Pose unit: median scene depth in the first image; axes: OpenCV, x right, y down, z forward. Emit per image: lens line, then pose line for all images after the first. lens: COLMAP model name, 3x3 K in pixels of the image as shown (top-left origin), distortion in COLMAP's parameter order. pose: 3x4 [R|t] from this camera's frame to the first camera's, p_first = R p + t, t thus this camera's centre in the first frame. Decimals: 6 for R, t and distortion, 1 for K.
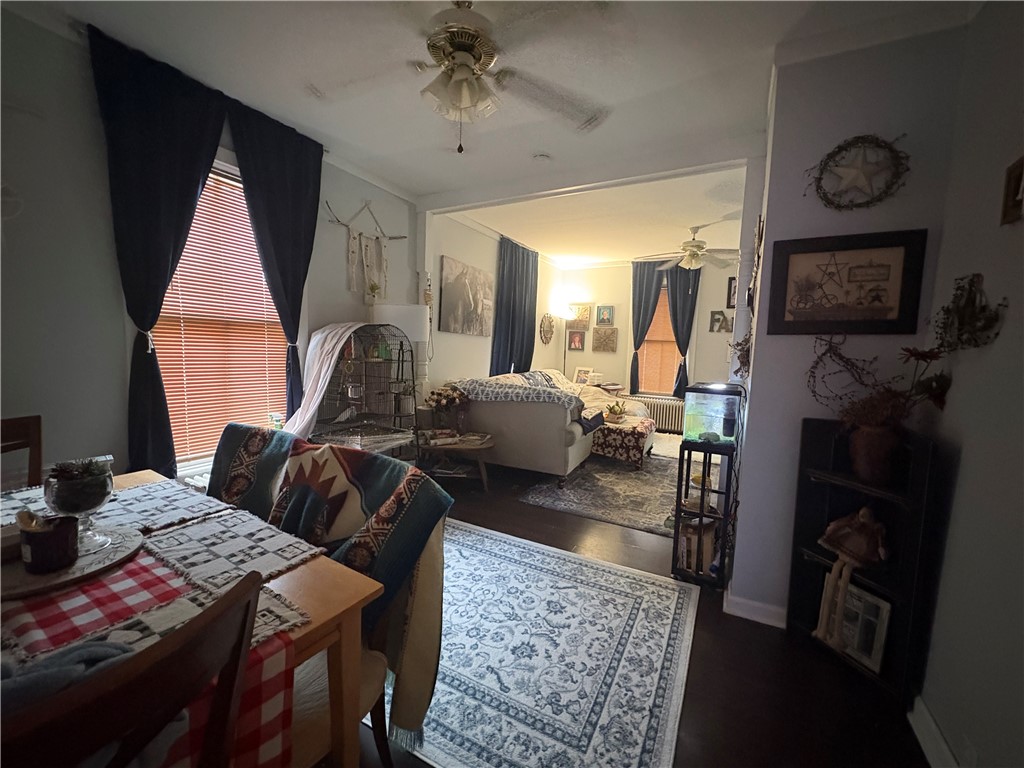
lens RADIAL K [[410.4, 0, 510.5], [0, 410.4, 384.4], [0, 0, 1]] dist [0.002550, -0.000181]
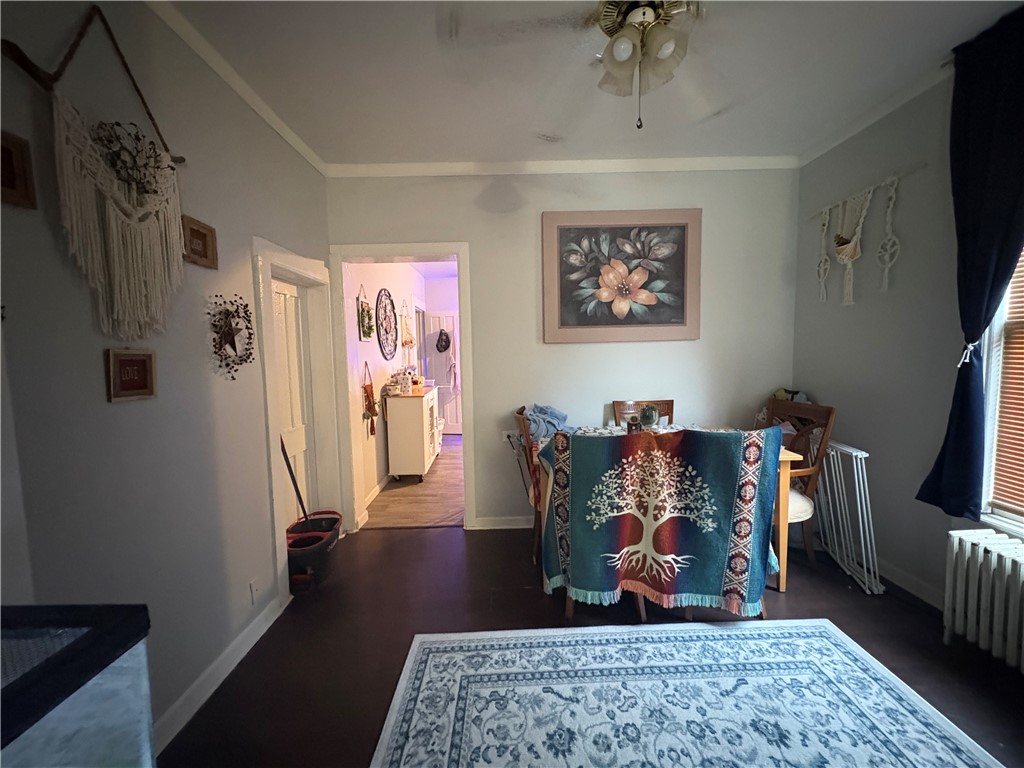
lens RADIAL K [[410.4, 0, 510.5], [0, 410.4, 384.4], [0, 0, 1]] dist [0.002550, -0.000181]
pose [[-0.874329, 0.025240, -0.484678, 0.463304], [-0.052643, 0.987823, 0.146406, -0.133677], [0.482471, 0.153522, -0.862353, 1.463925]]
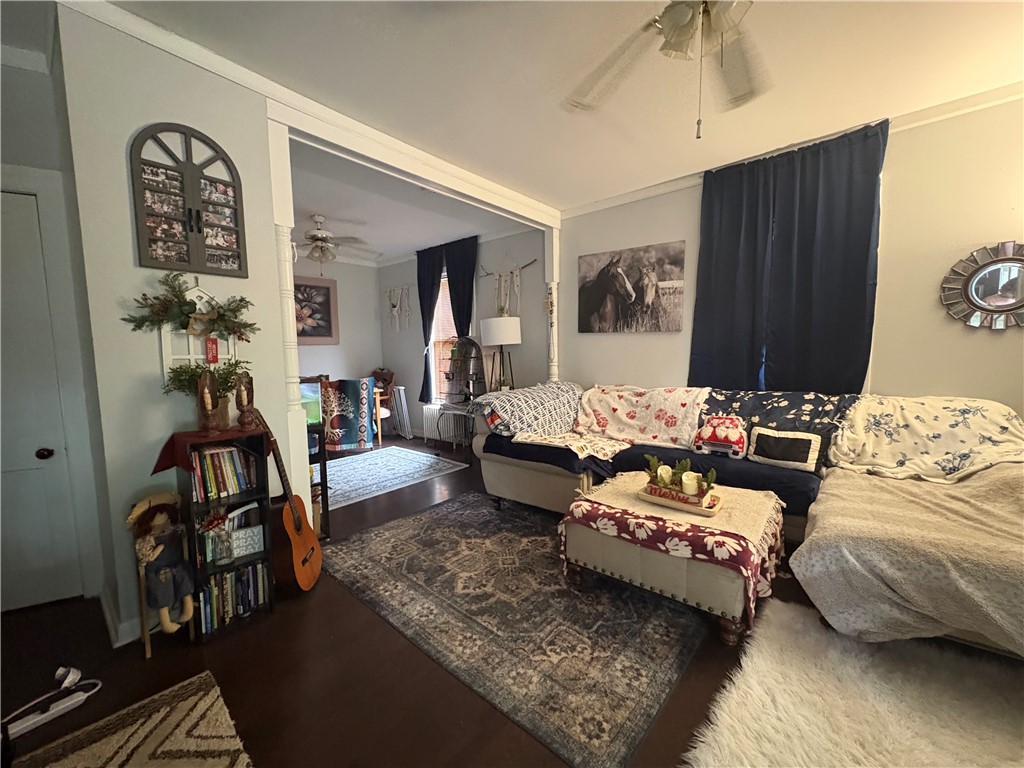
lens RADIAL K [[410.4, 0, 510.5], [0, 410.4, 384.4], [0, 0, 1]] dist [0.002550, -0.000181]
pose [[-0.211663, 0.055686, -0.975755, 1.933723], [-0.082672, 0.993777, 0.074648, -0.151655], [0.973840, 0.096468, -0.205742, 2.422528]]
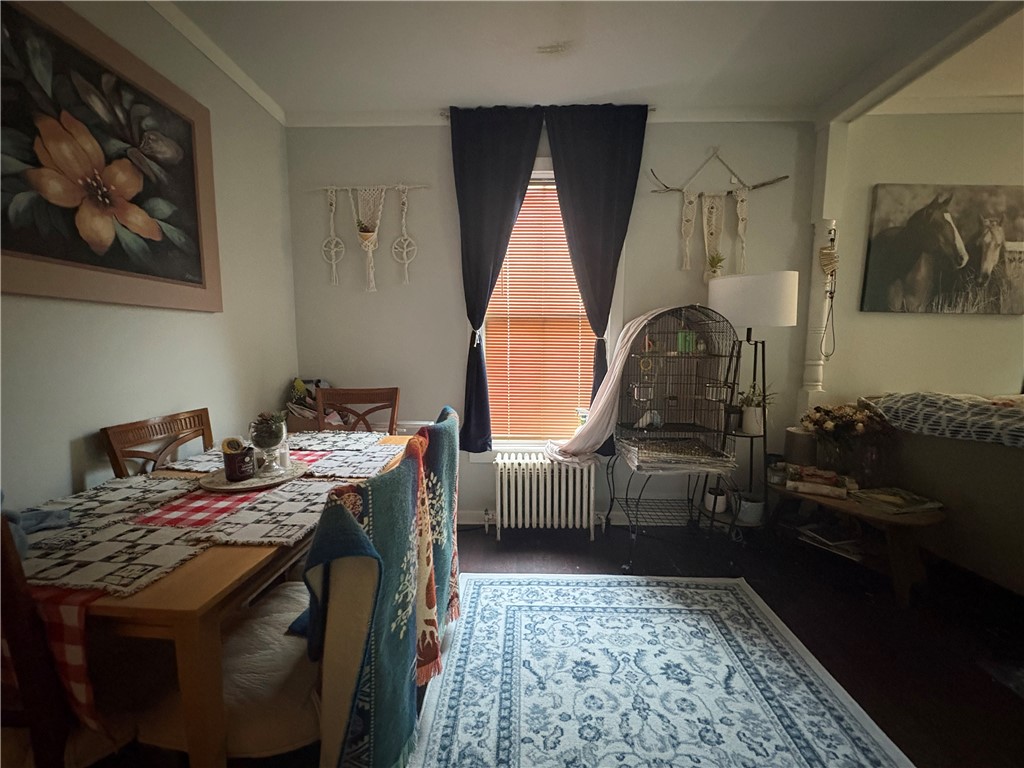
lens RADIAL K [[410.4, 0, 510.5], [0, 410.4, 384.4], [0, 0, 1]] dist [0.002550, -0.000181]
pose [[0.448433, 0.057869, -0.891941, 0.335745], [-0.068425, 0.997196, 0.030297, -0.008510], [0.891193, 0.047445, 0.451136, 0.596432]]
